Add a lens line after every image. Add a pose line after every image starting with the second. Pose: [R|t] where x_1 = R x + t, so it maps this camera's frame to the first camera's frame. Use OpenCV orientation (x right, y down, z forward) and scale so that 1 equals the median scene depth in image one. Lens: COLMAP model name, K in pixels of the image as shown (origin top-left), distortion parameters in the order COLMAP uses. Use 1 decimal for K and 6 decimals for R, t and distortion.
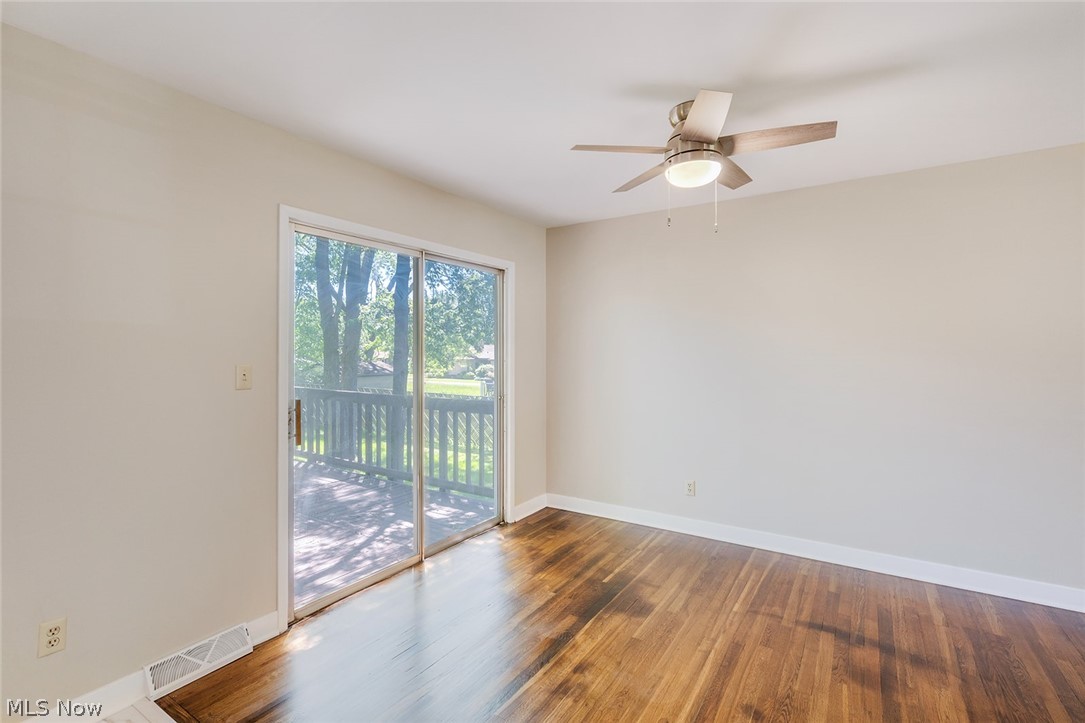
lens RADIAL K [[491.1, 0, 540.5], [0, 491.1, 357.0], [0, 0, 1]] dist [-0.003100, 0.000075]
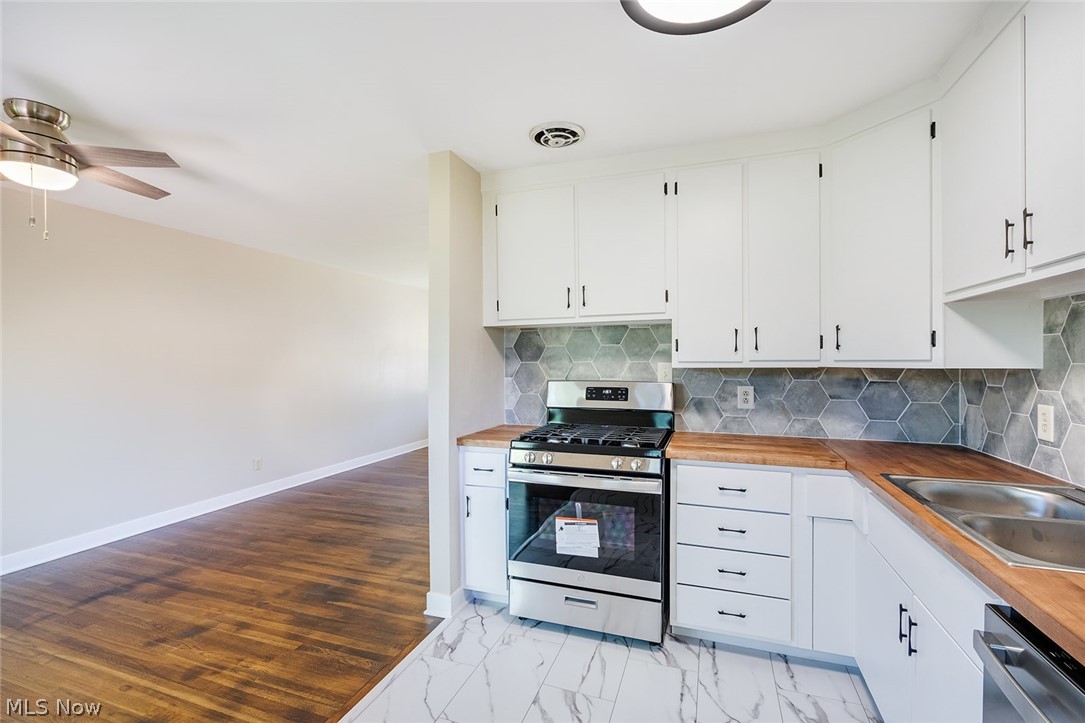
lens RADIAL K [[489.7, 0, 538.5], [0, 489.7, 364.4], [0, 0, 1]] dist [-0.000191, -0.000244]
pose [[-0.227250, -0.010093, 0.973784, -0.788758], [0.012018, 0.999841, 0.013167, 0.000509], [-0.973762, 0.014695, -0.227093, 0.239363]]
